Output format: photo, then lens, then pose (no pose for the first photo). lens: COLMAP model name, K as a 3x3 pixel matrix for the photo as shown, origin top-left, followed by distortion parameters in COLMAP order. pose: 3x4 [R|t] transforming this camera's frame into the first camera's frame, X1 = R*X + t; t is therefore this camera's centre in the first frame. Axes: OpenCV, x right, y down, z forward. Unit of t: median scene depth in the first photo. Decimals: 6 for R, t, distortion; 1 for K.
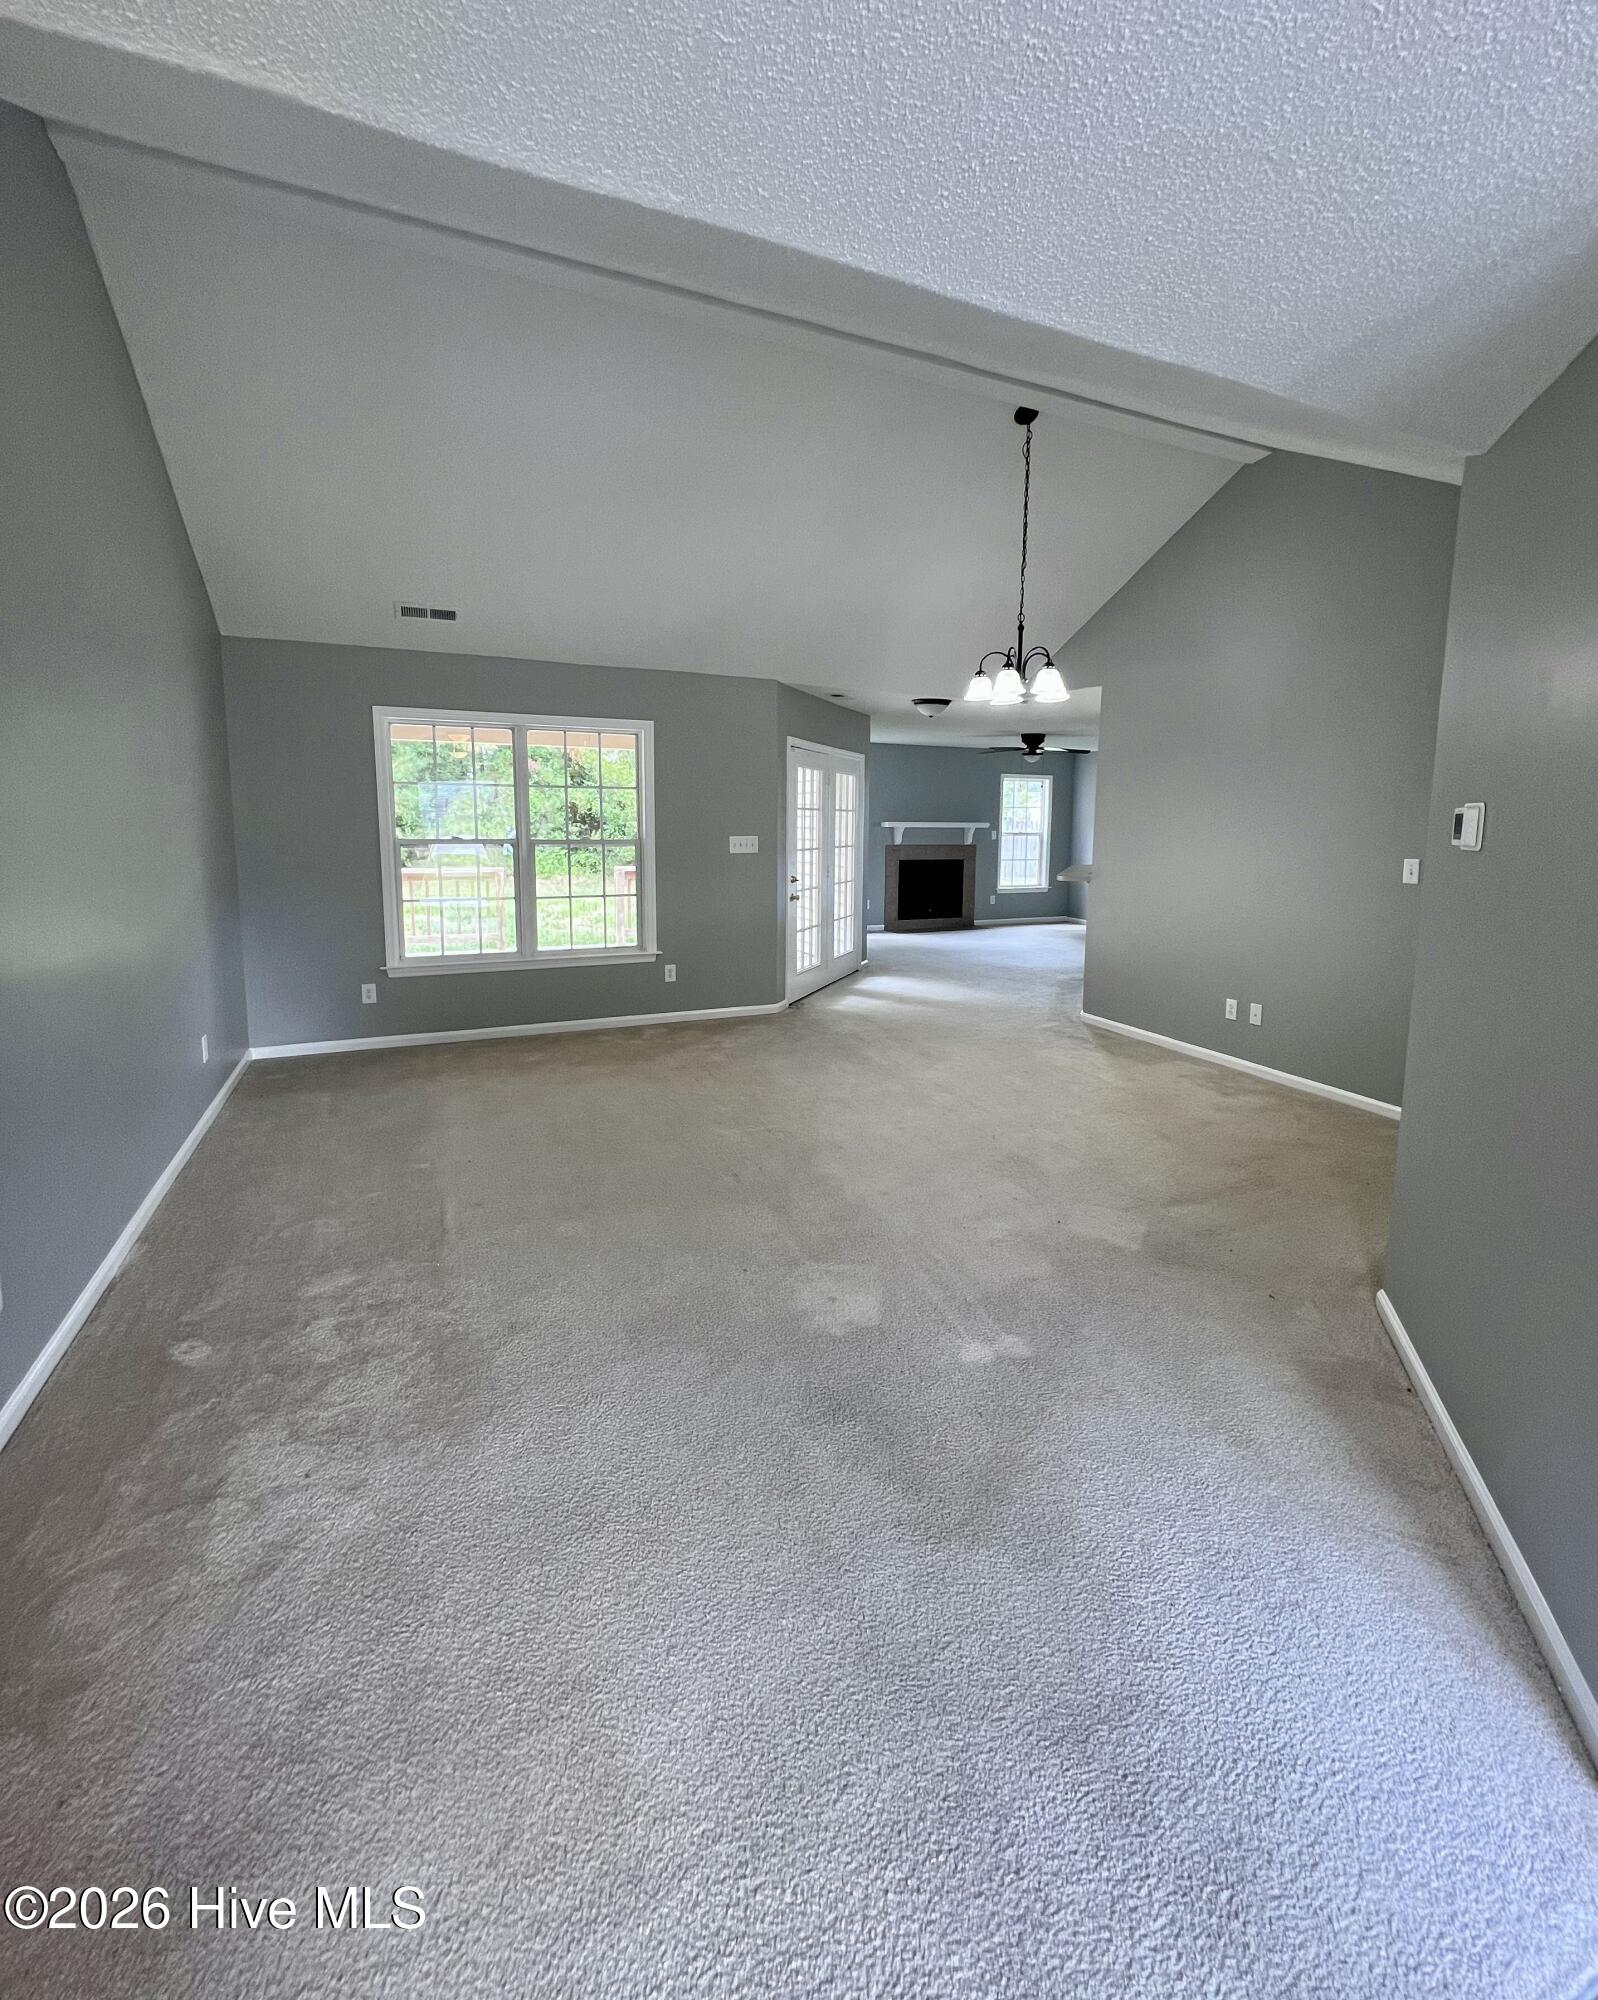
lens RADIAL K [[901.0, 0, 834.3], [0, 901.0, 926.2], [0, 0, 1]] dist [-0.000119, 0.000850]
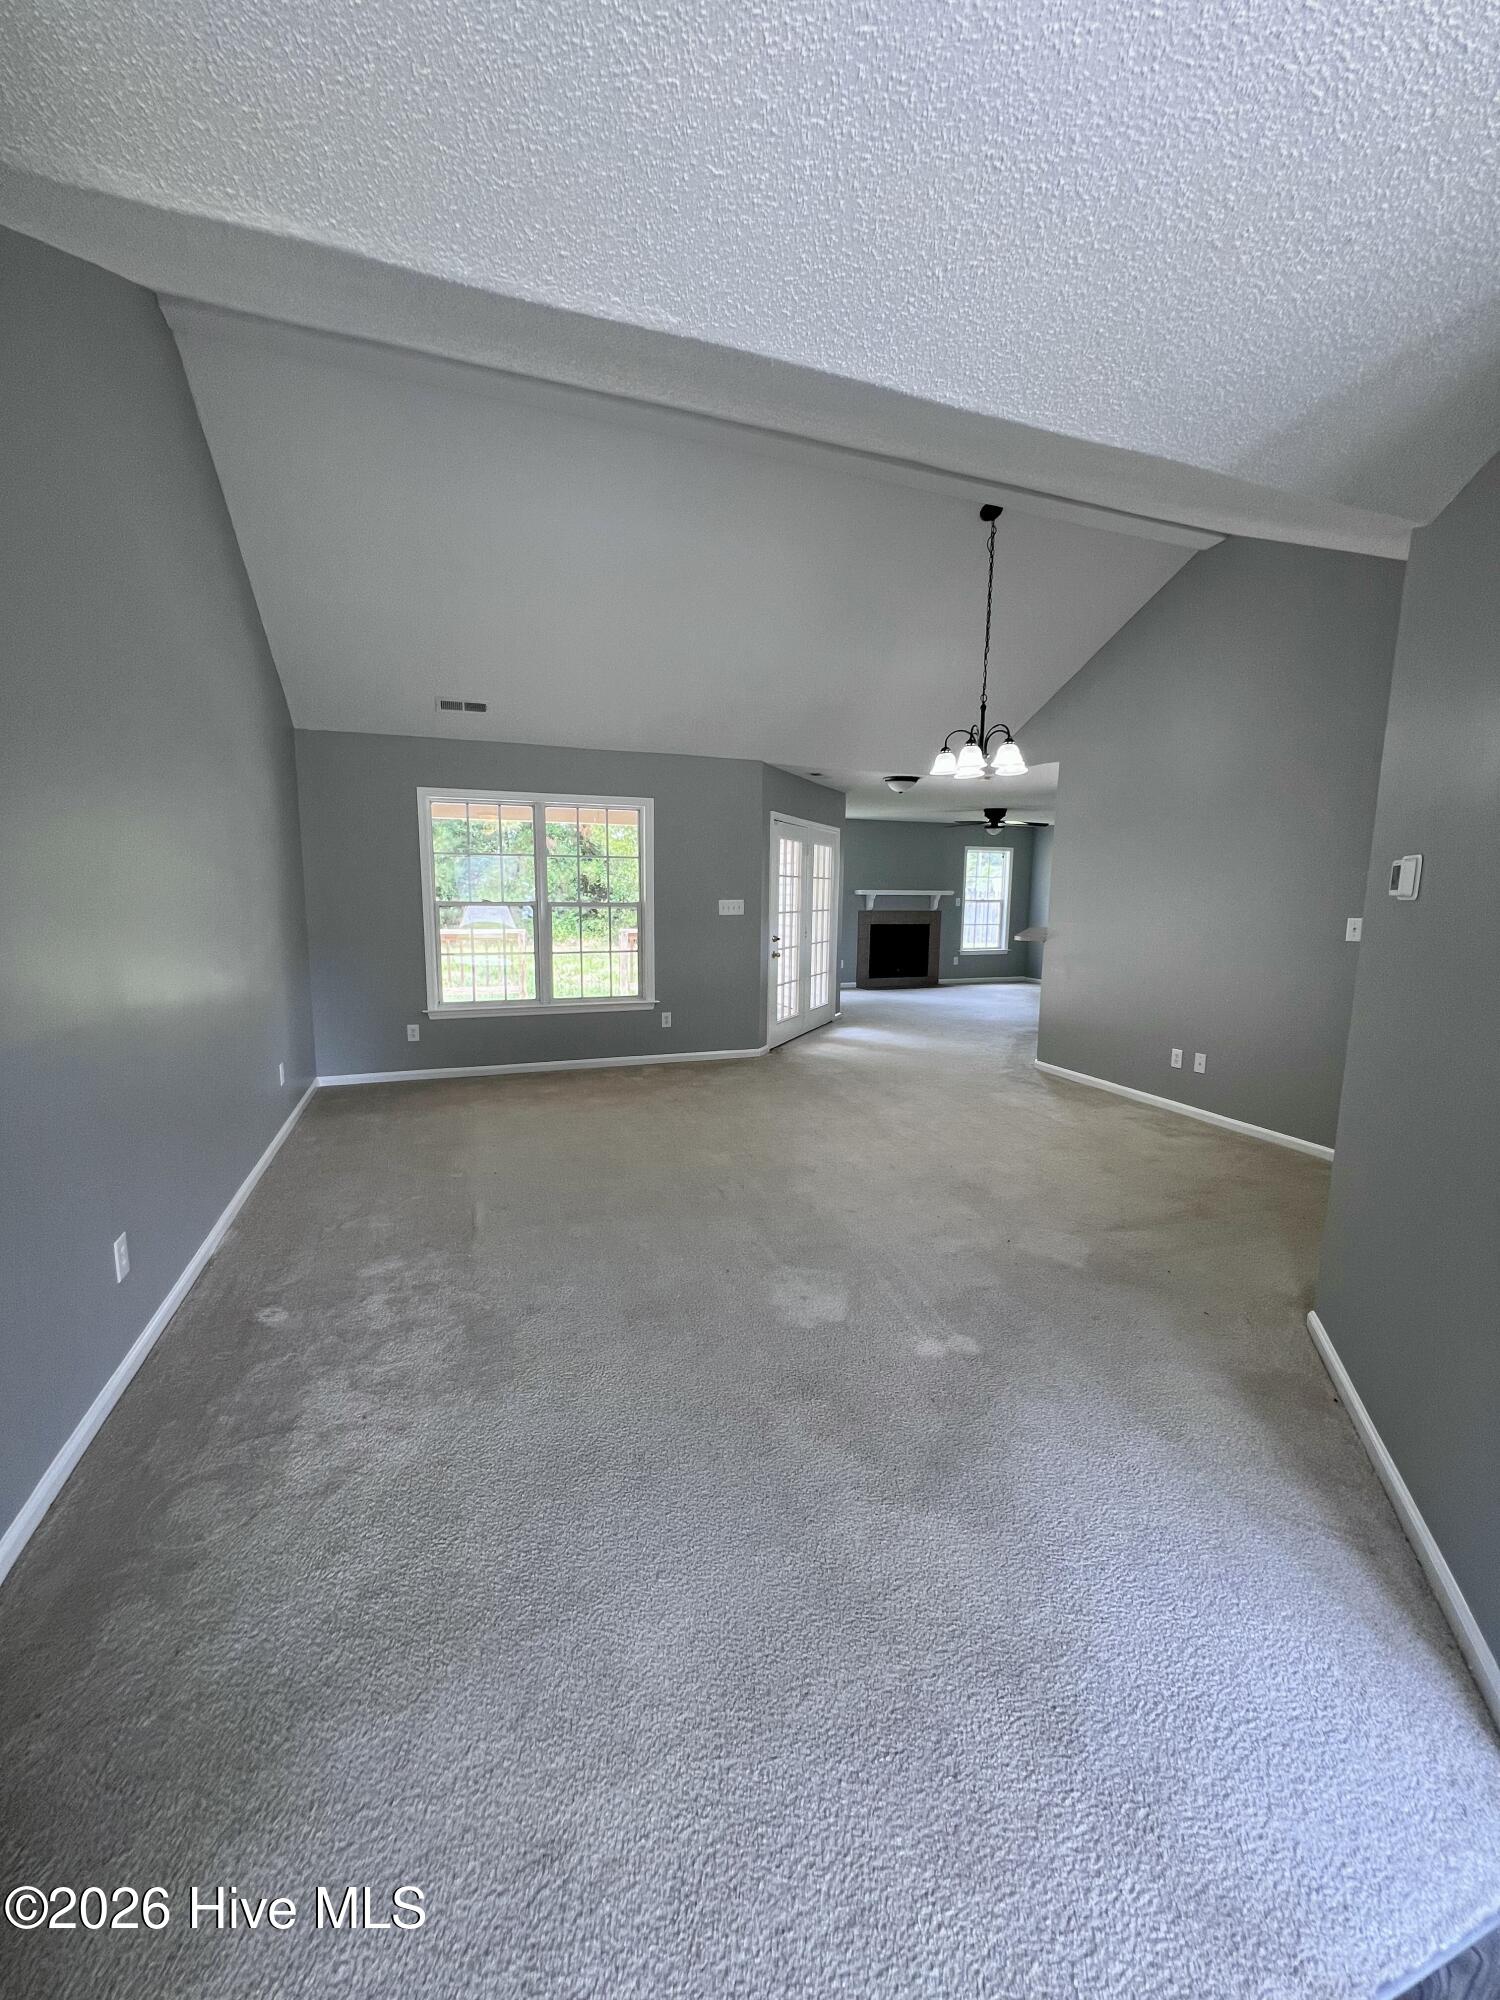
lens RADIAL K [[802.5, 0, 742.6], [0, 802.5, 1000.6], [0, 0, 1]] dist [0.000626, 0.000155]
pose [[0.996194, 0.011196, -0.086442, 0.002717], [-0.009728, 0.999802, 0.017387, 0.011588], [0.086619, -0.016480, 0.996105, -0.007232]]
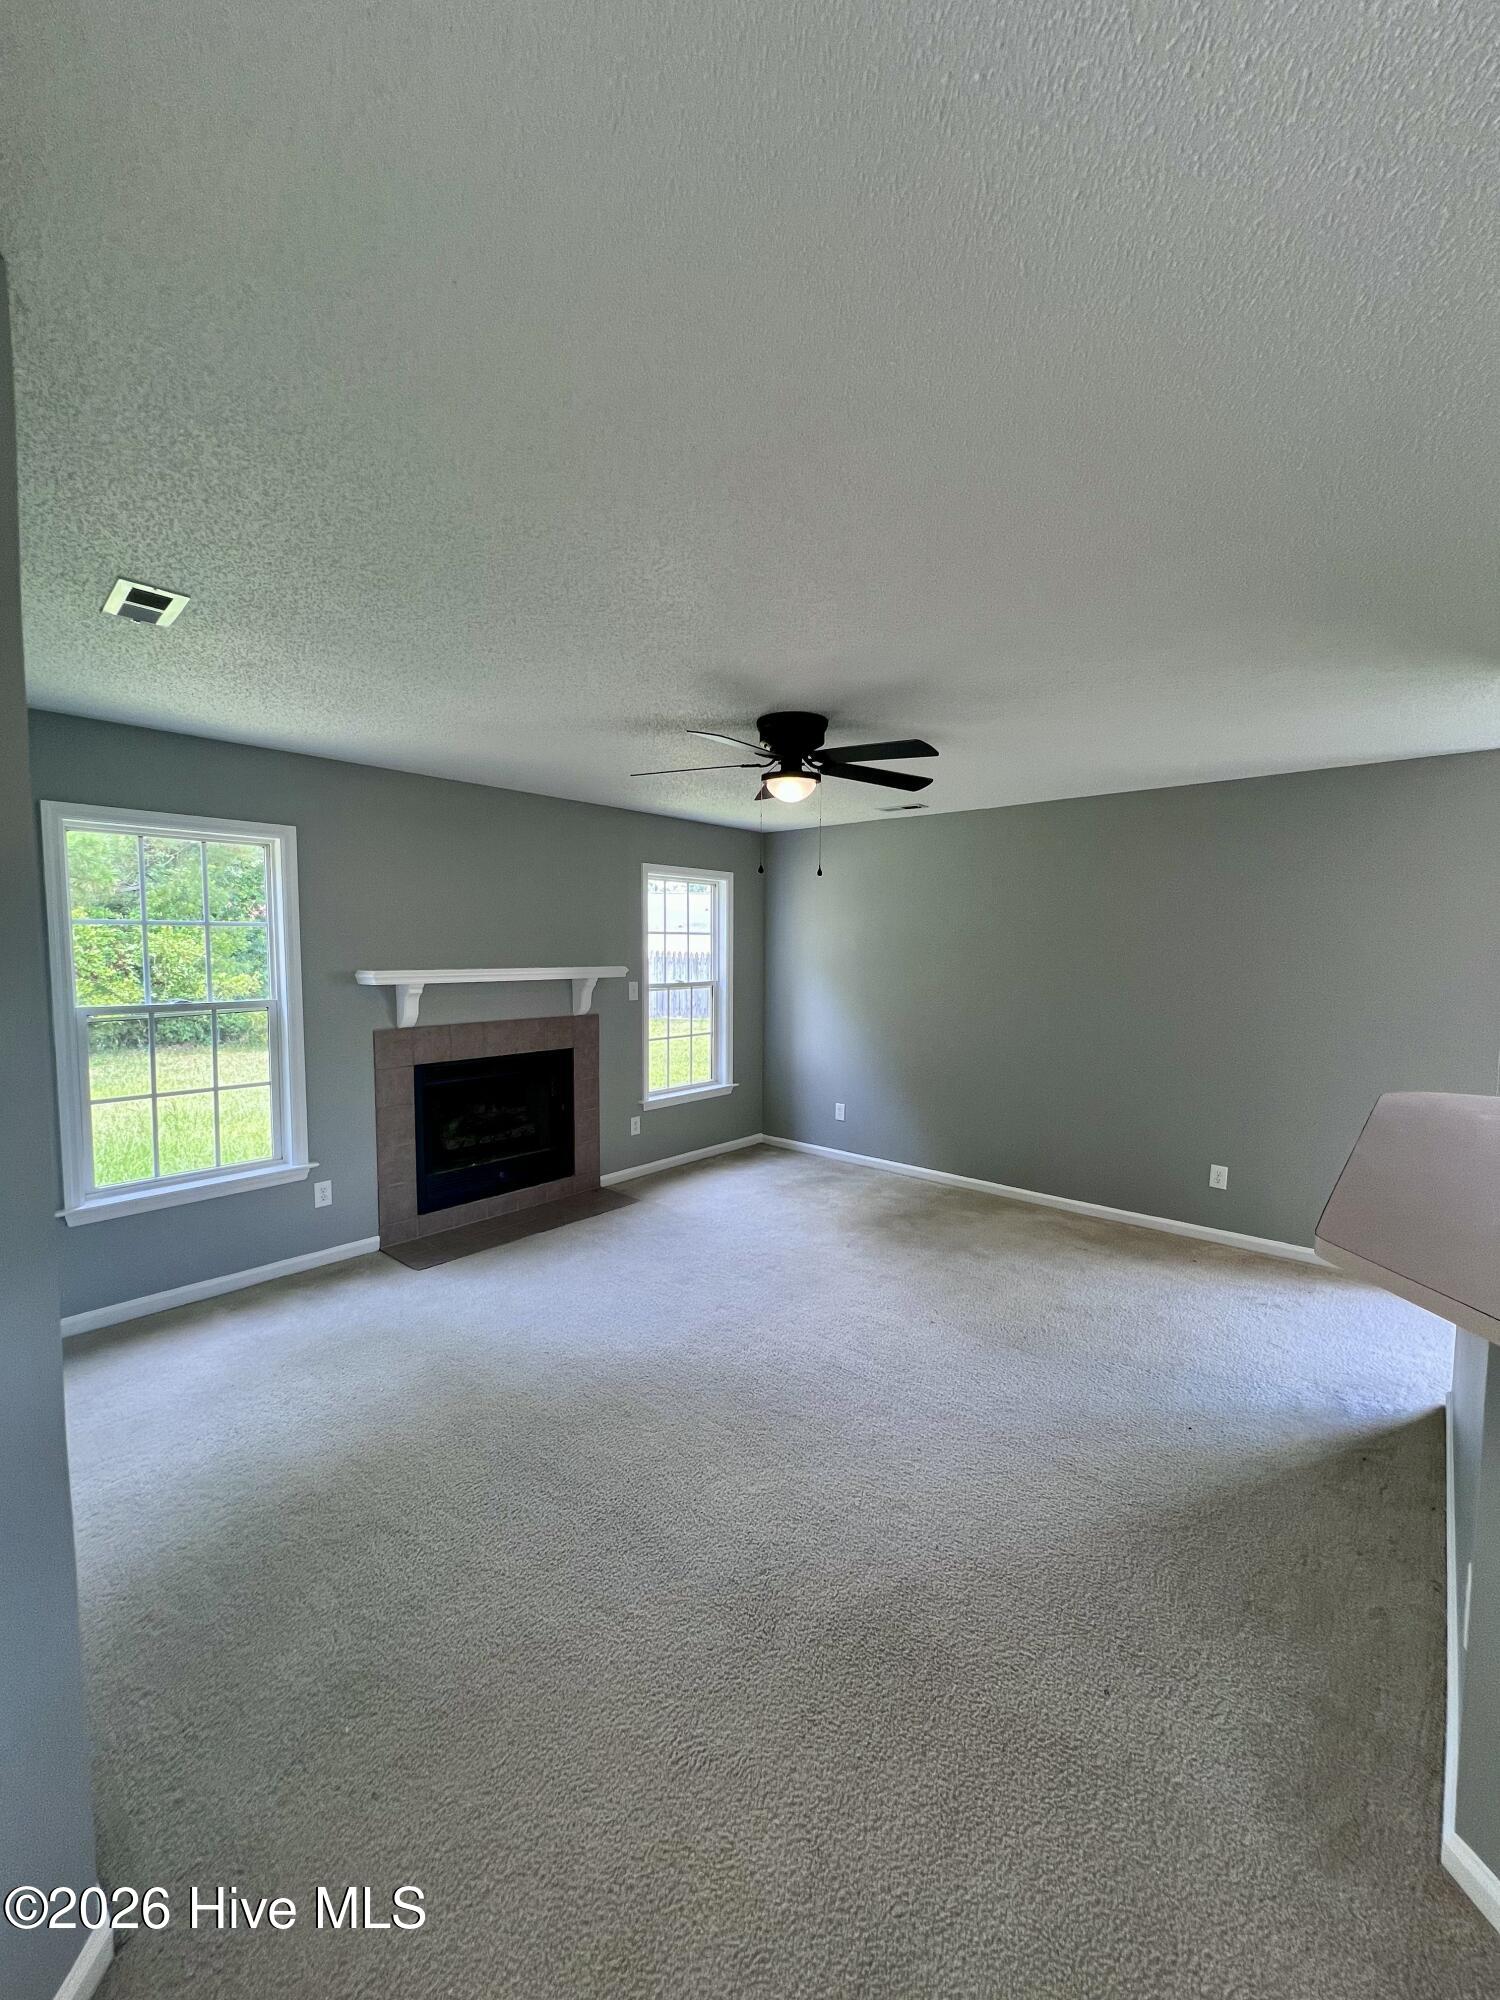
lens RADIAL K [[802.5, 0, 741.0], [0, 802.5, 1002.4], [0, 0, 1]] dist [0.000626, 0.000155]
pose [[0.919981, -0.034638, 0.390430, 0.067479], [0.053570, 0.997852, -0.037701, -0.079850], [-0.388285, 0.055599, 0.919860, 0.622365]]
